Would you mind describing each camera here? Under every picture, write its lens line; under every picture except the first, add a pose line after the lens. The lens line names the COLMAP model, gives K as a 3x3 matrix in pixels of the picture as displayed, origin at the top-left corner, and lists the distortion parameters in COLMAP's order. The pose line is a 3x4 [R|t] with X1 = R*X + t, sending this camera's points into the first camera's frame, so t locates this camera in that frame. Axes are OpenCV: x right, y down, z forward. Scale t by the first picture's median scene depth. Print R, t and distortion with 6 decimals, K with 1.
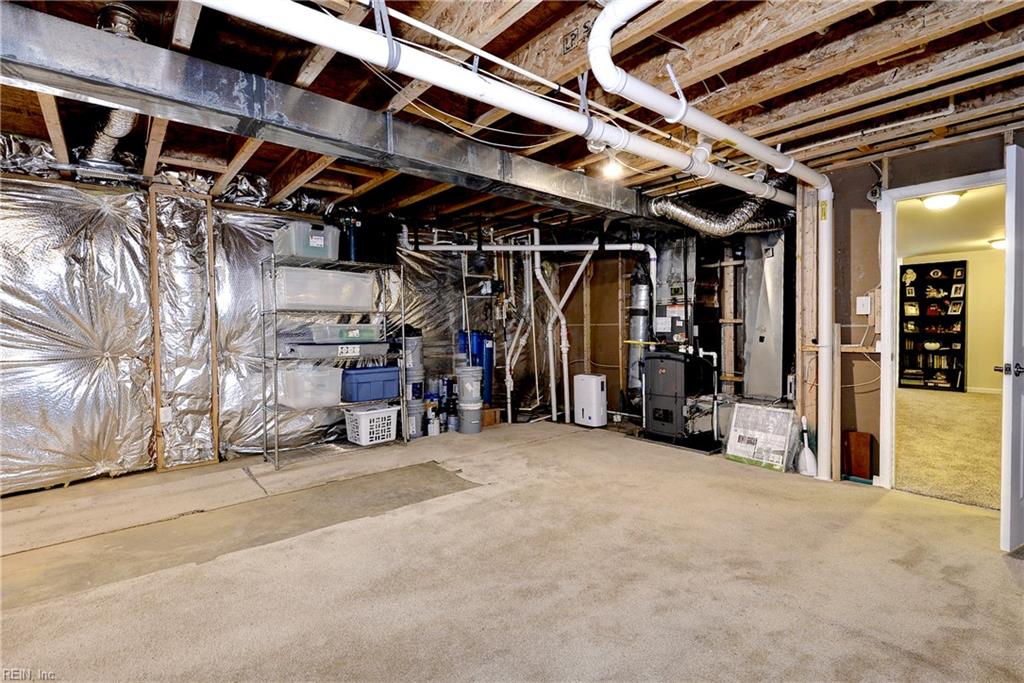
lens RADIAL K [[469.1, 0, 540.8], [0, 469.1, 338.4], [0, 0, 1]] dist [-0.007373, -0.001683]
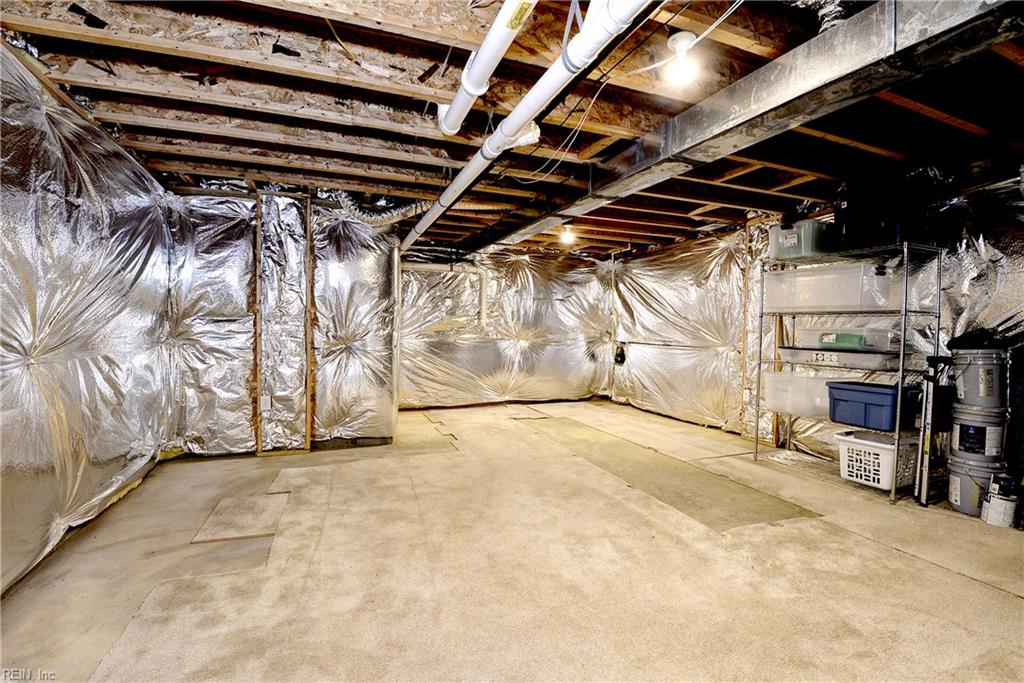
lens RADIAL K [[469.1, 0, 516.4], [0, 469.1, 340.0], [0, 0, 1]] dist [-0.007373, -0.001683]
pose [[-0.340503, 0.031335, -0.939721, 0.687844], [-0.034217, 0.998370, 0.045688, -0.031842], [0.939621, 0.047711, -0.338876, 0.891408]]
